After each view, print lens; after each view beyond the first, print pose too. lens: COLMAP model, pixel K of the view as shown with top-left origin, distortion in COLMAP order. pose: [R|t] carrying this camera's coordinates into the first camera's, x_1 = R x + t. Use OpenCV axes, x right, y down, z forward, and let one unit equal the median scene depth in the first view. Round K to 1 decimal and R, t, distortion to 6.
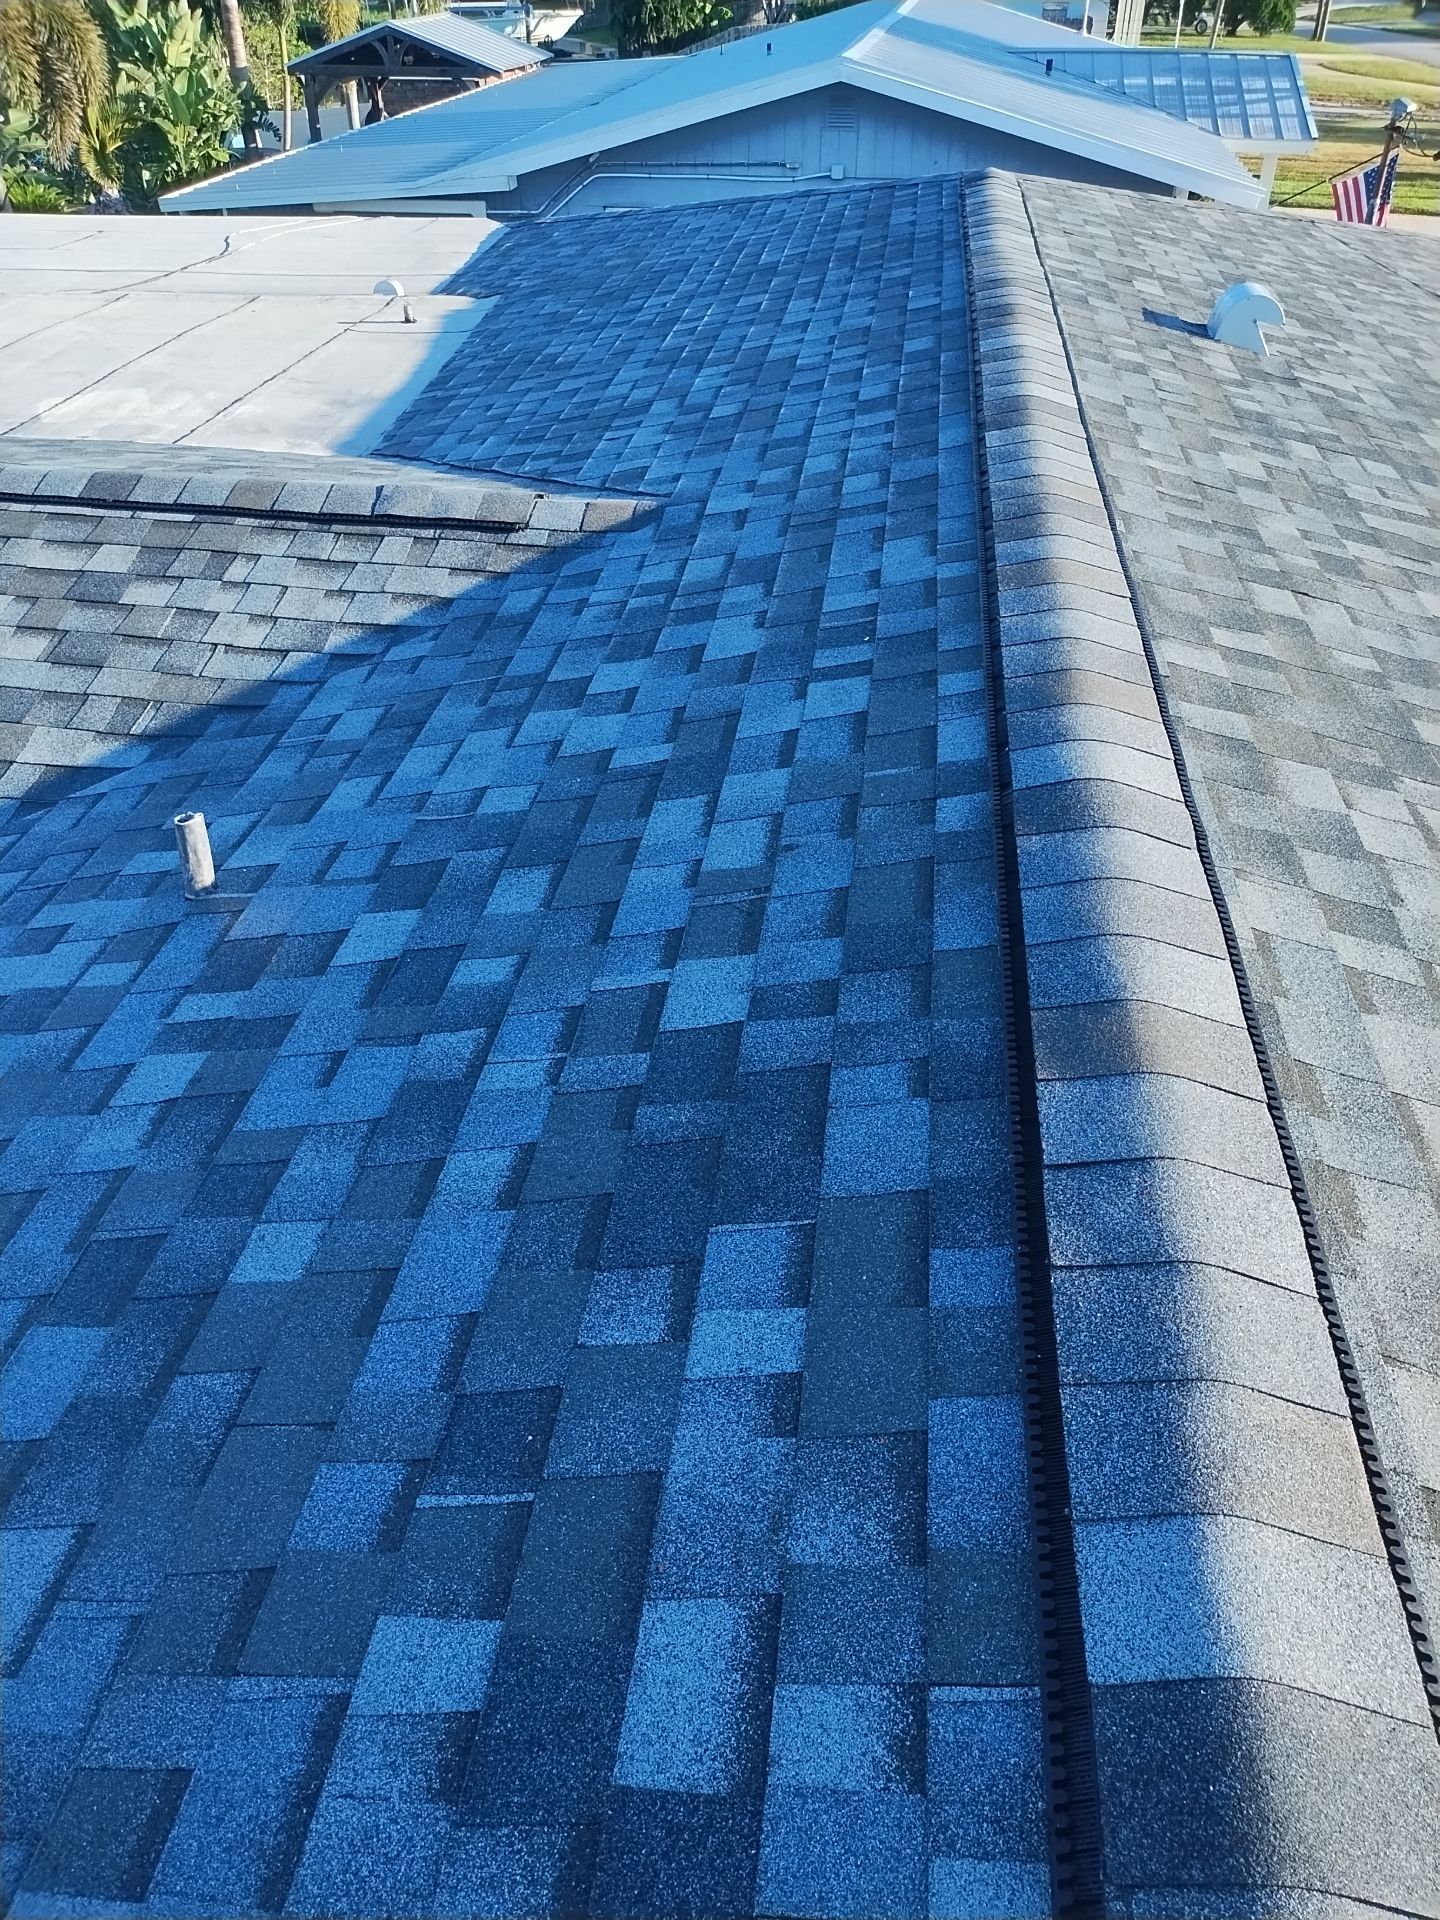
lens RADIAL K [[1399.2, 0, 724.3], [0, 1399.2, 1009.7], [0, 0, 1]] dist [0.052396, -0.051736]
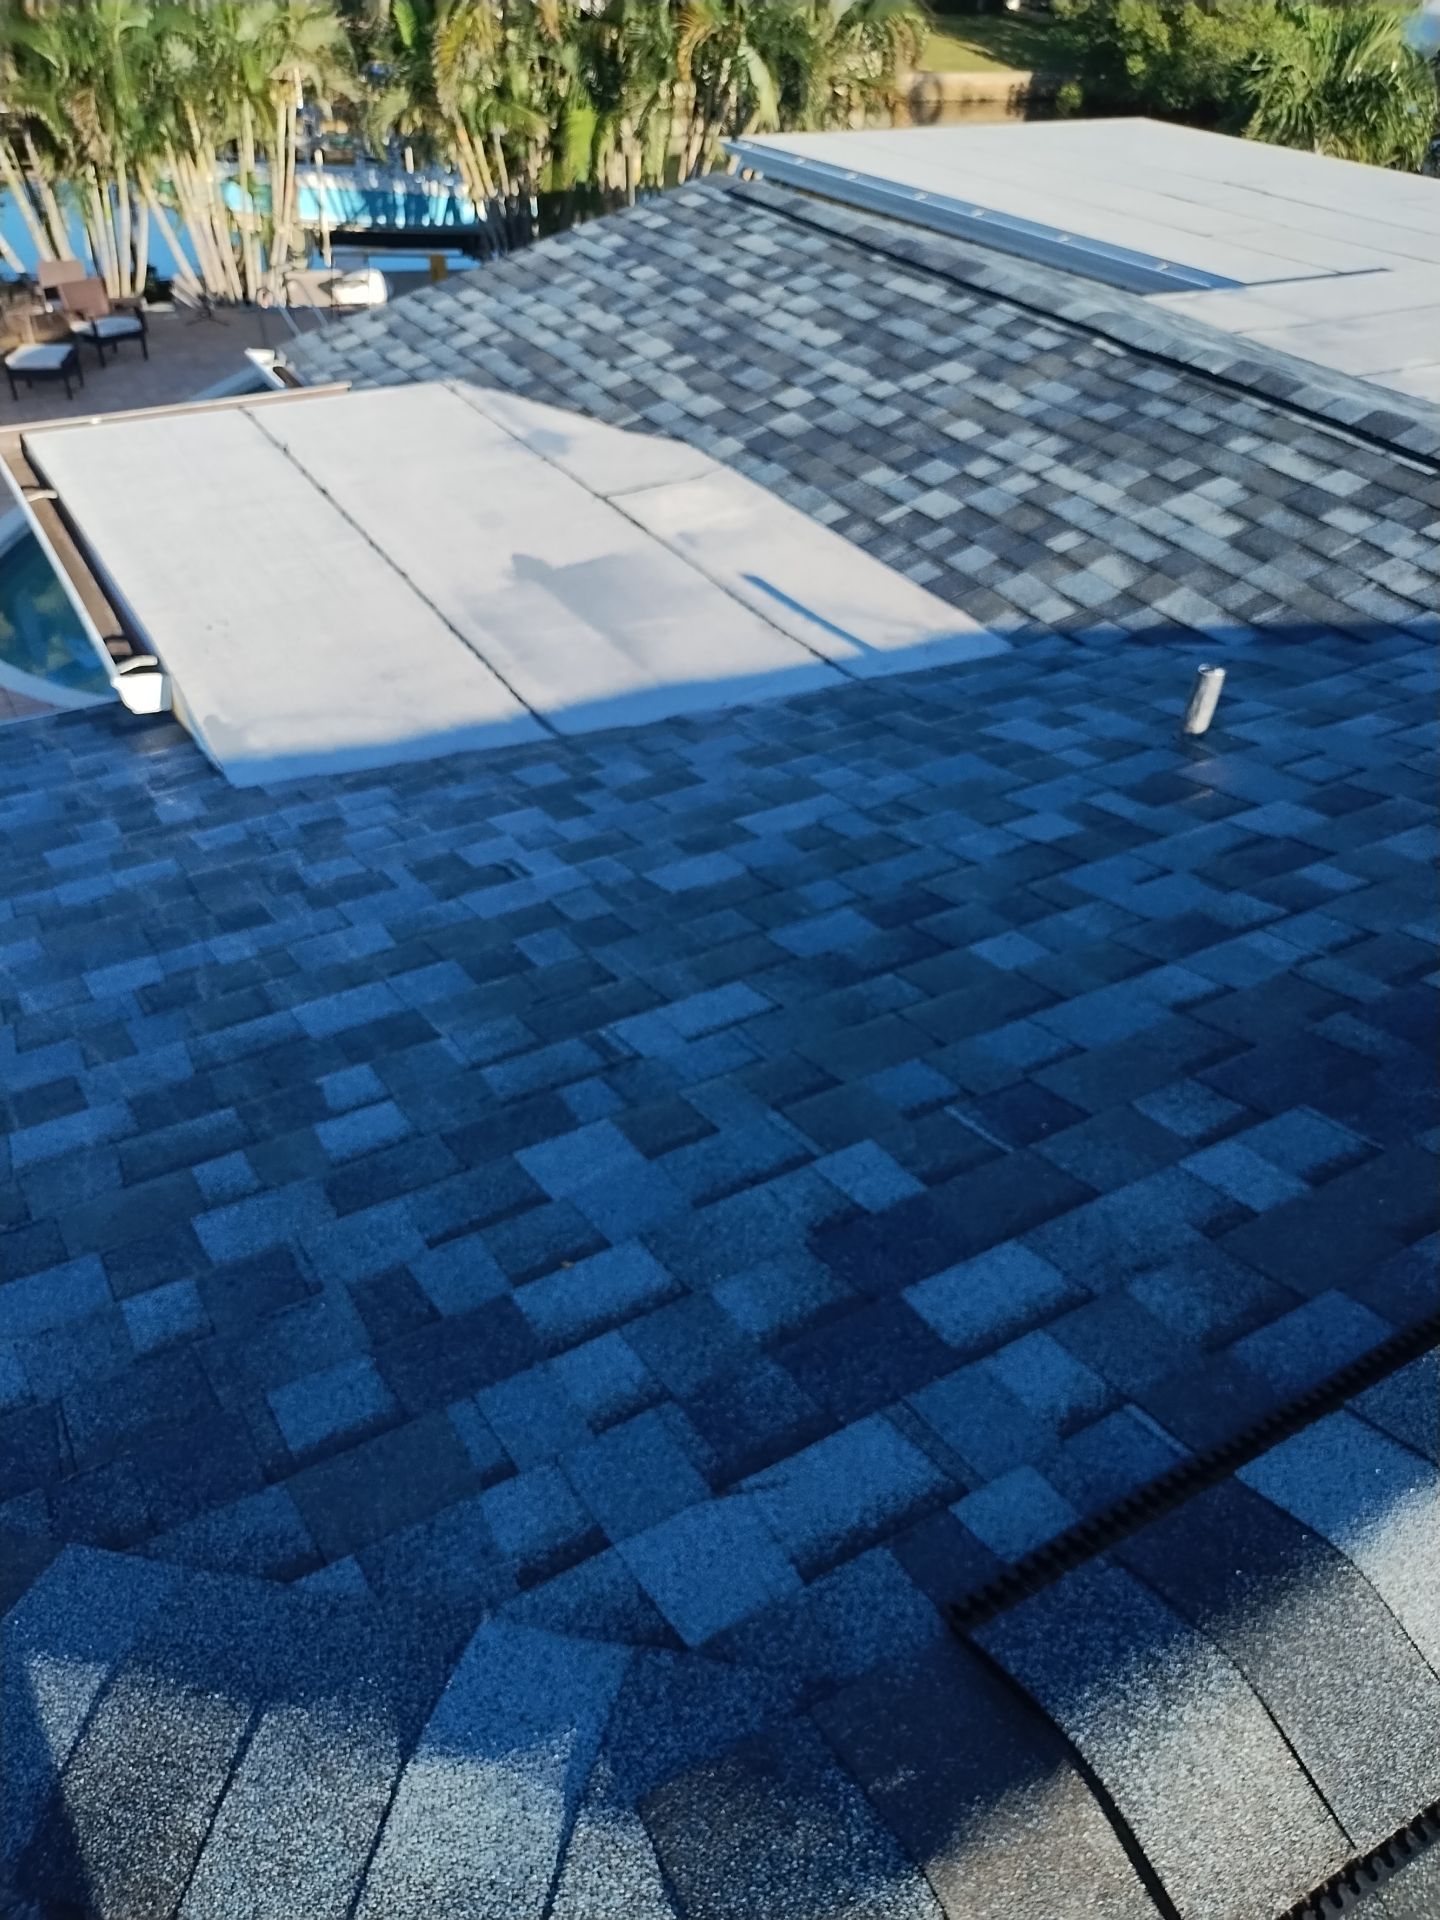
lens RADIAL K [[1455.7, 0, 720.0], [0, 1455.7, 960.0], [0, 0, 1]] dist [0.002336, -0.001412]
pose [[0.604946, 0.501508, -0.618490, 0.159661], [-0.521487, 0.836511, 0.168225, 0.048994], [0.601740, 0.220768, 0.767574, -0.062724]]
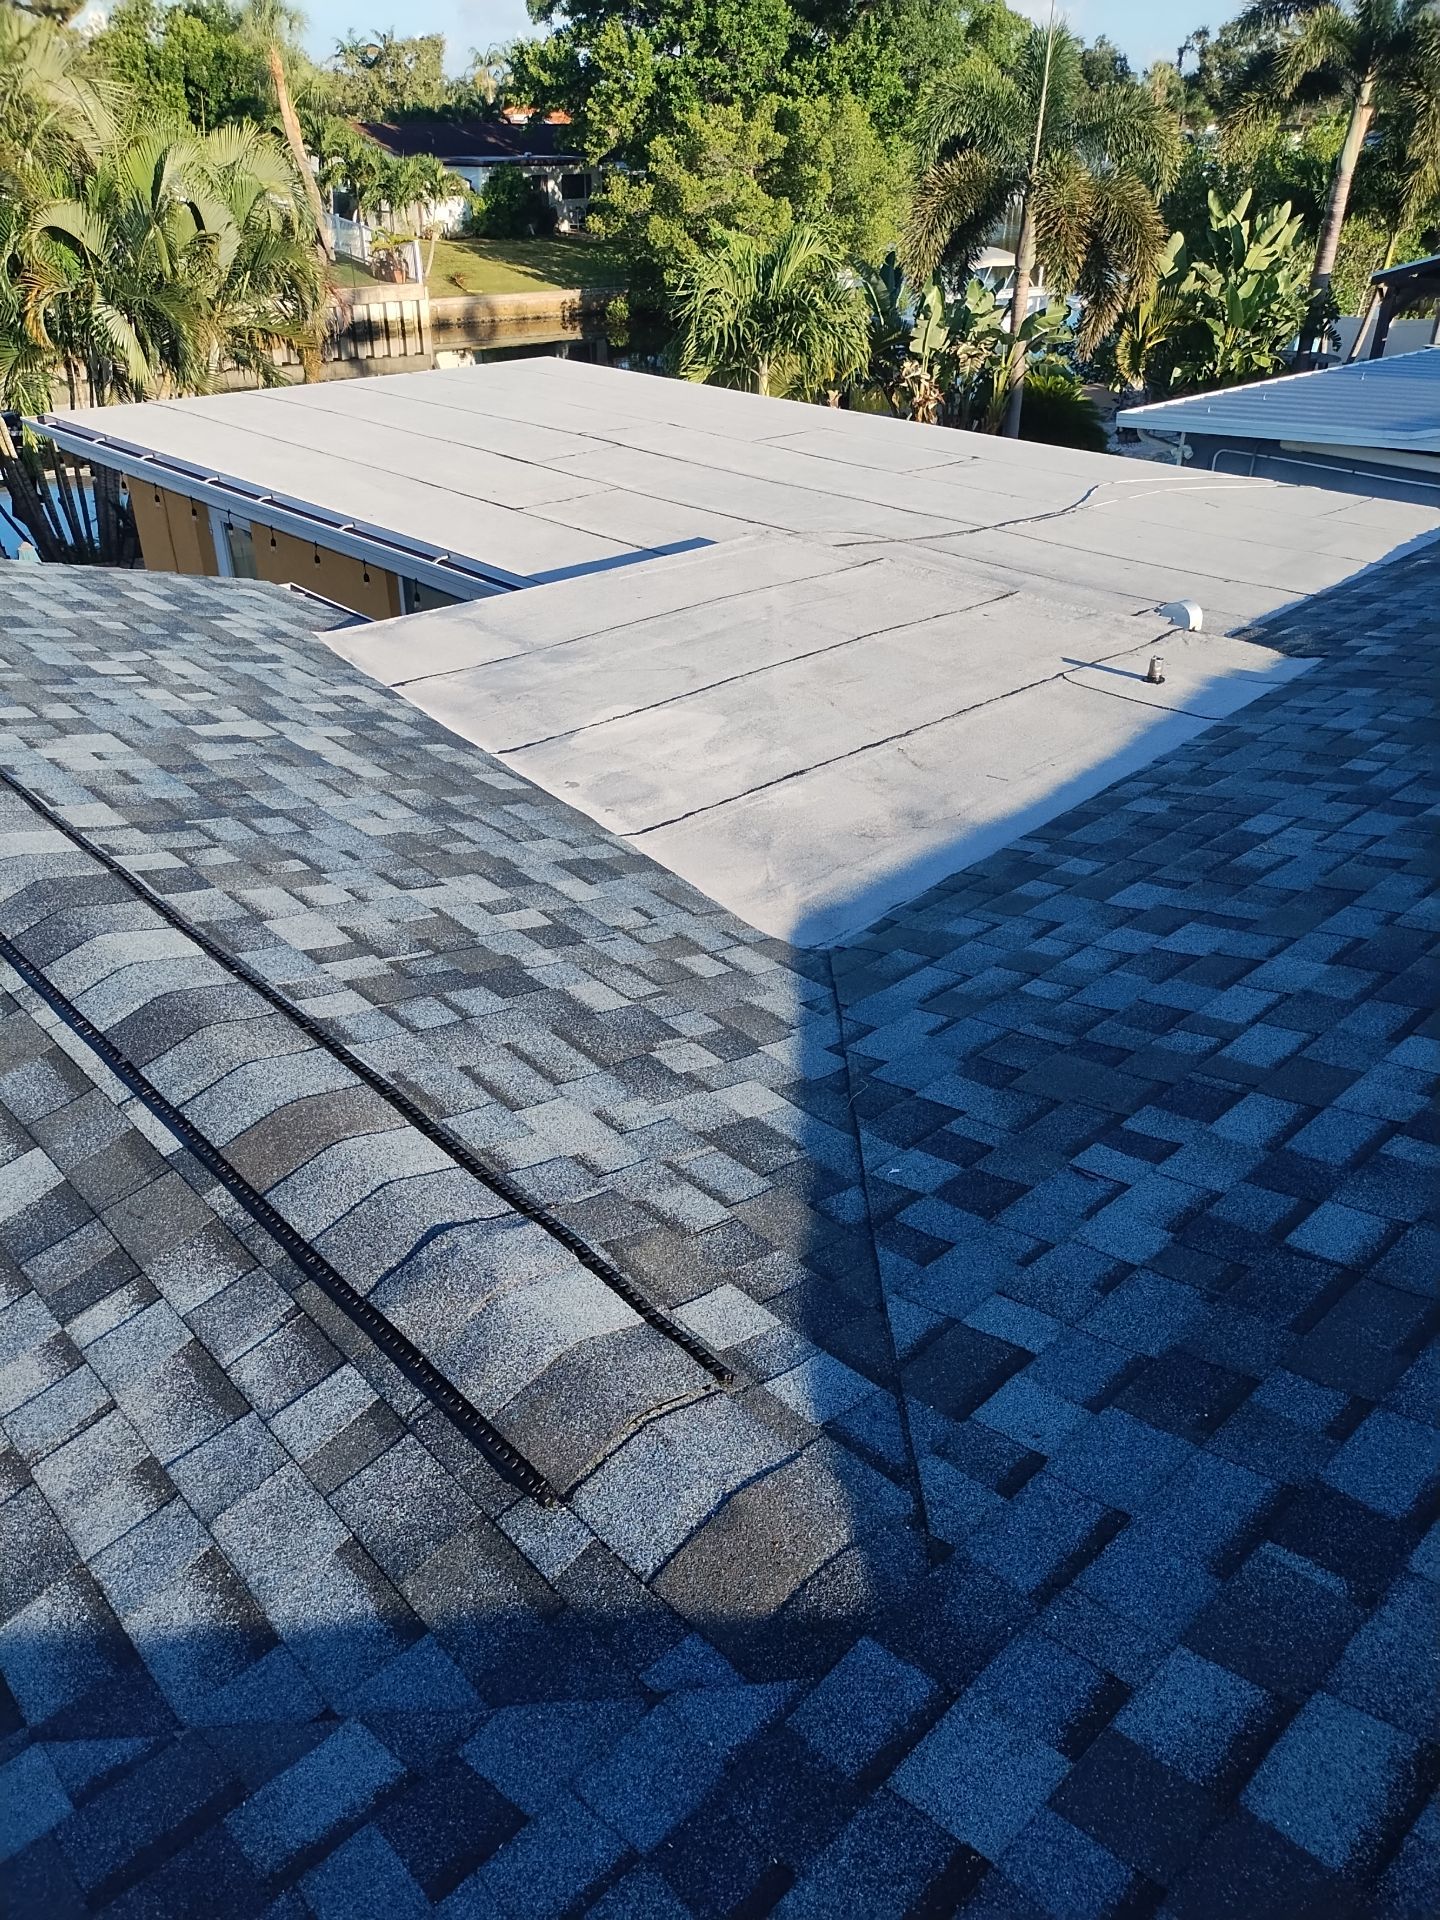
lens RADIAL K [[1425.3, 0, 720.0], [0, 1425.3, 960.0], [0, 0, 1]] dist [0.061042, -0.064025]
pose [[0.773016, 0.326922, -0.543661, 0.085822], [-0.394185, 0.918997, -0.007856, -0.549850], [0.497055, 0.220376, 0.839268, 0.672613]]
